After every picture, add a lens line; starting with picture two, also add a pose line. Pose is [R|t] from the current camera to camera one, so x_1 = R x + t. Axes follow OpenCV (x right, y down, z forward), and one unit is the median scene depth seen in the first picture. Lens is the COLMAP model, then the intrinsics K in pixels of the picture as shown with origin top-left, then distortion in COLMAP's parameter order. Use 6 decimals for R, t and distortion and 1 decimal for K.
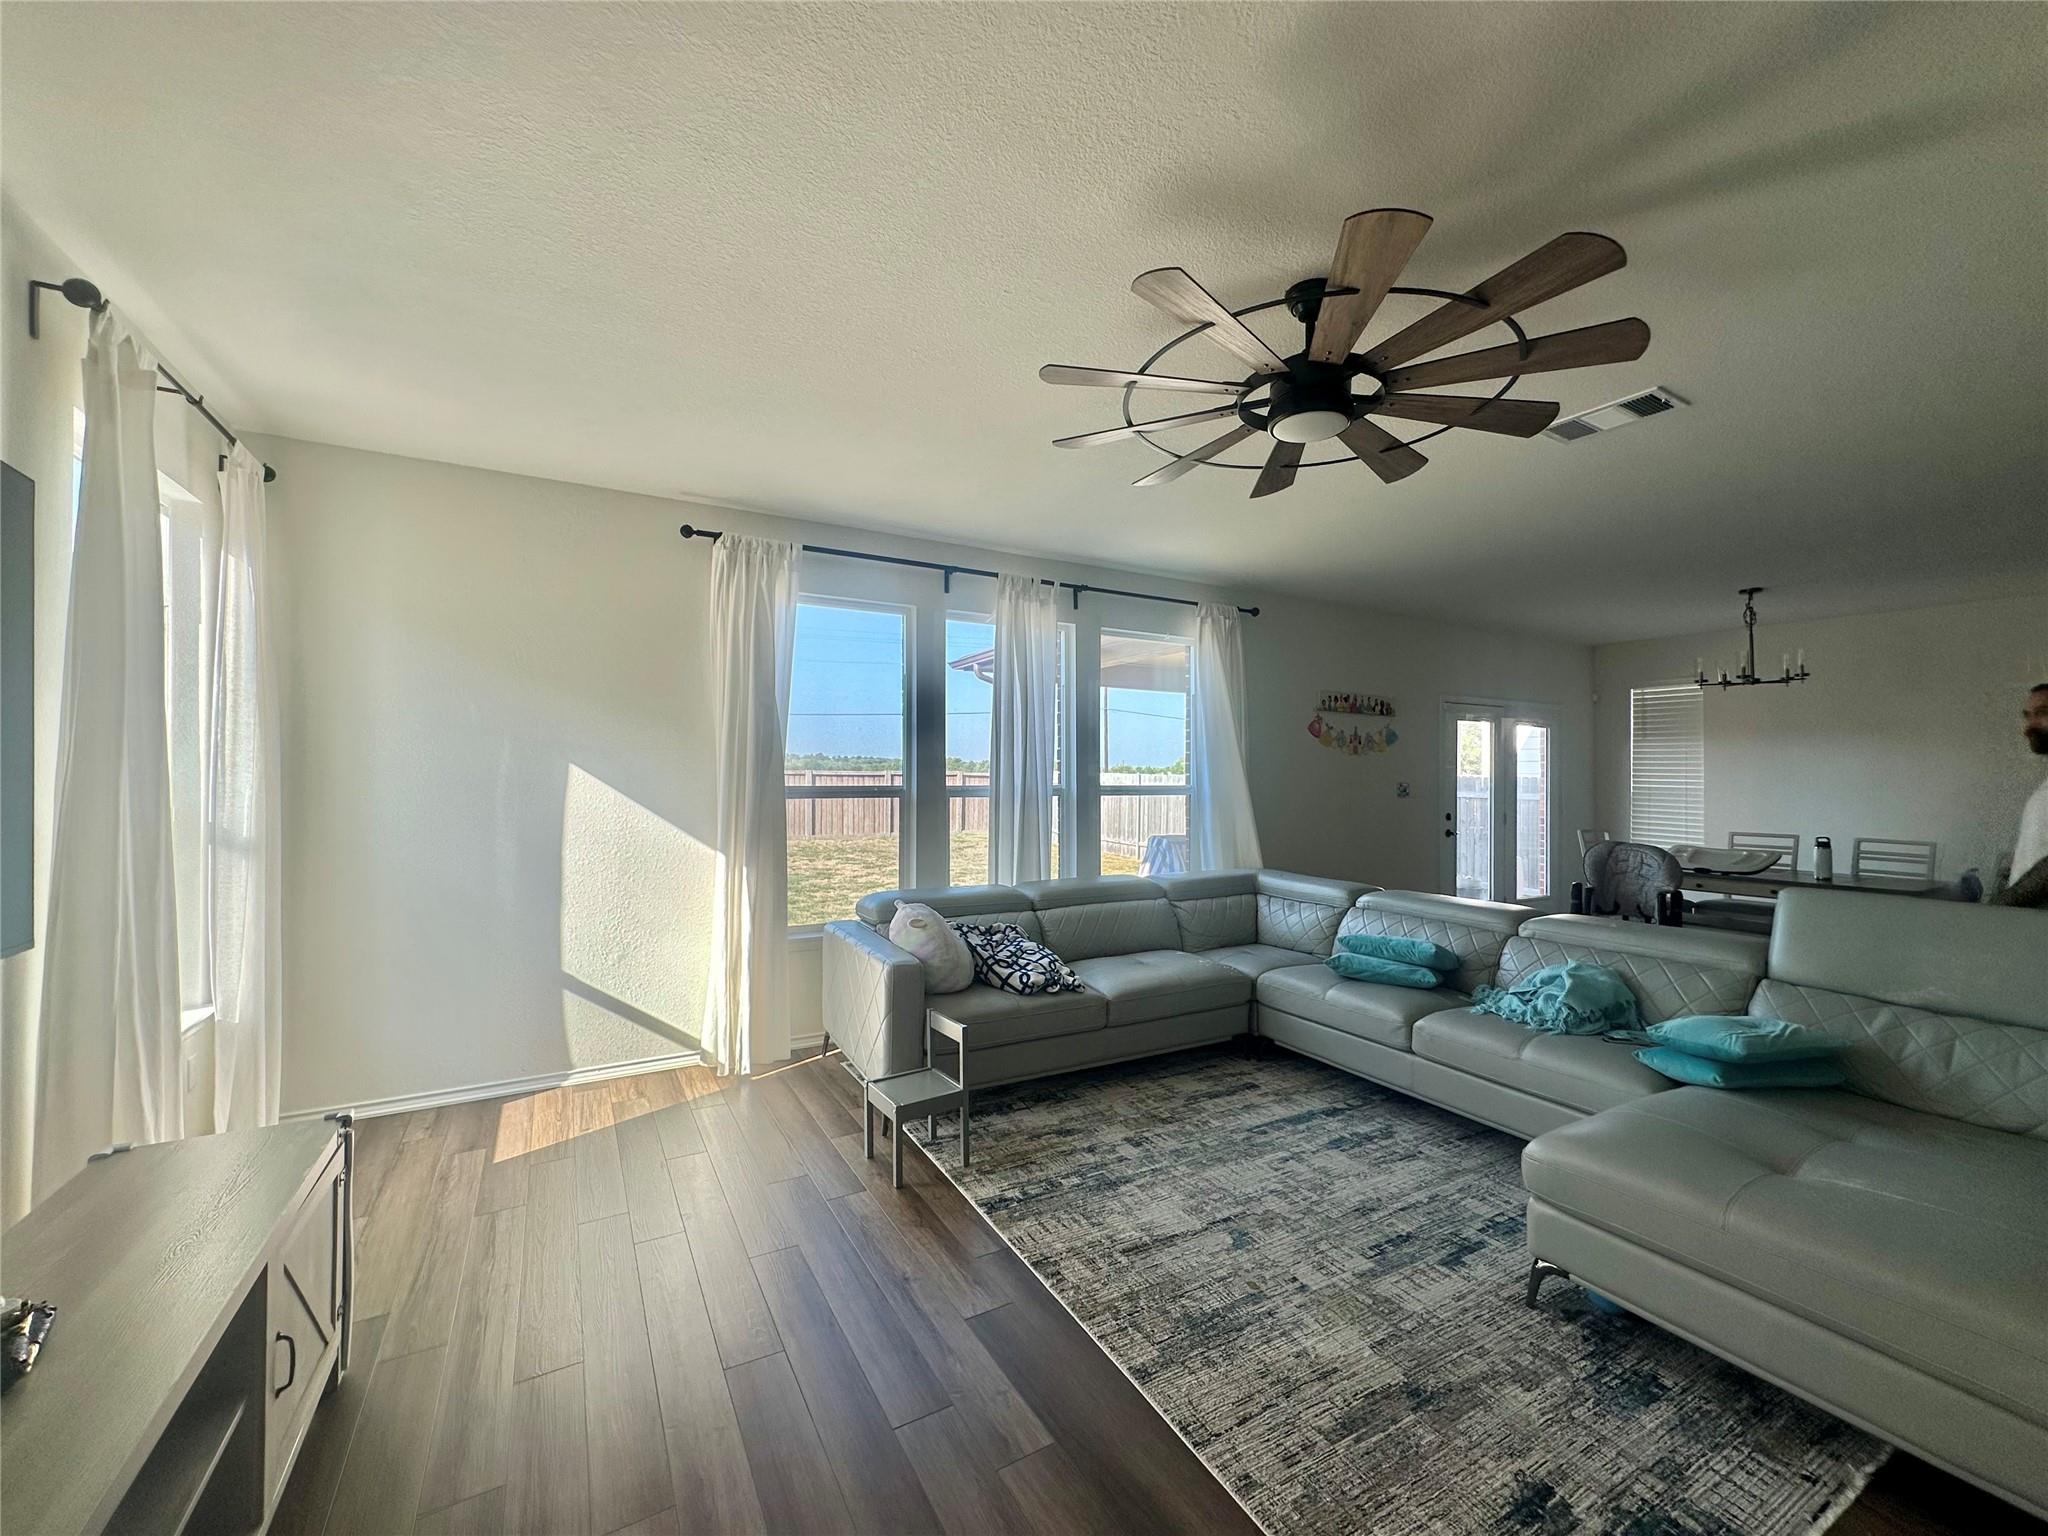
lens RADIAL K [[814.5, 0, 1030.7], [0, 814.5, 768.8], [0, 0, 1]] dist [-0.000044, 0.000048]
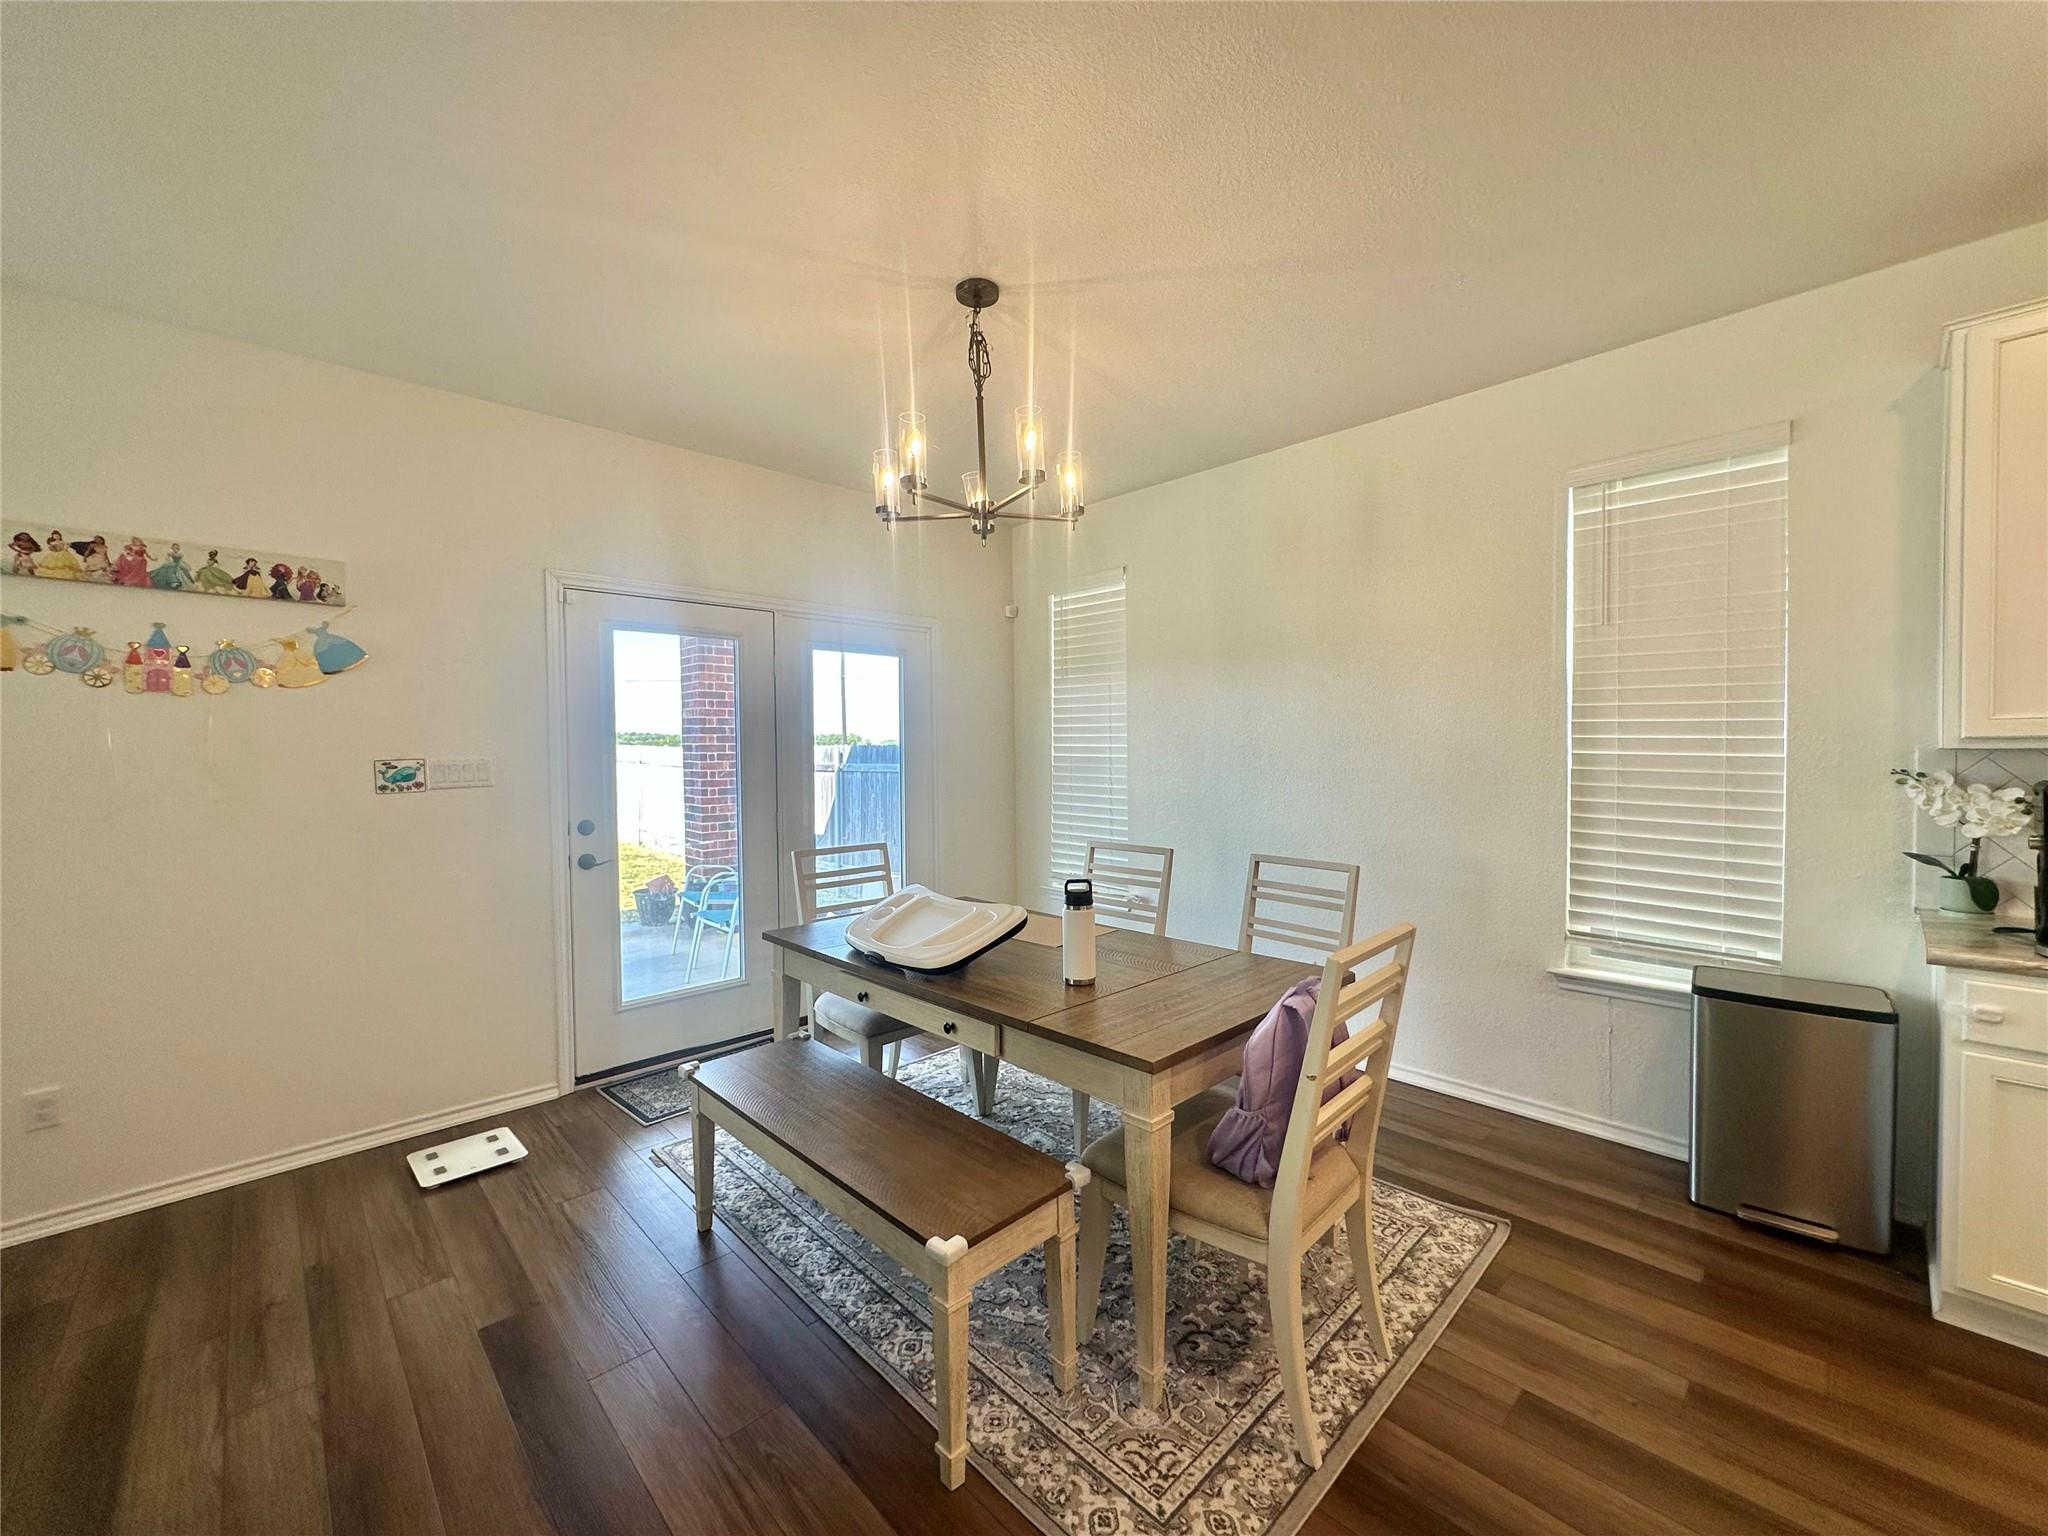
lens RADIAL K [[814.5, 0, 1030.0], [0, 814.5, 767.9], [0, 0, 1]] dist [-0.000044, 0.000048]
pose [[0.969458, -0.020600, 0.244393, 0.700117], [0.011612, 0.999204, 0.038161, 0.008192], [-0.244984, -0.034158, 0.968925, 0.501613]]
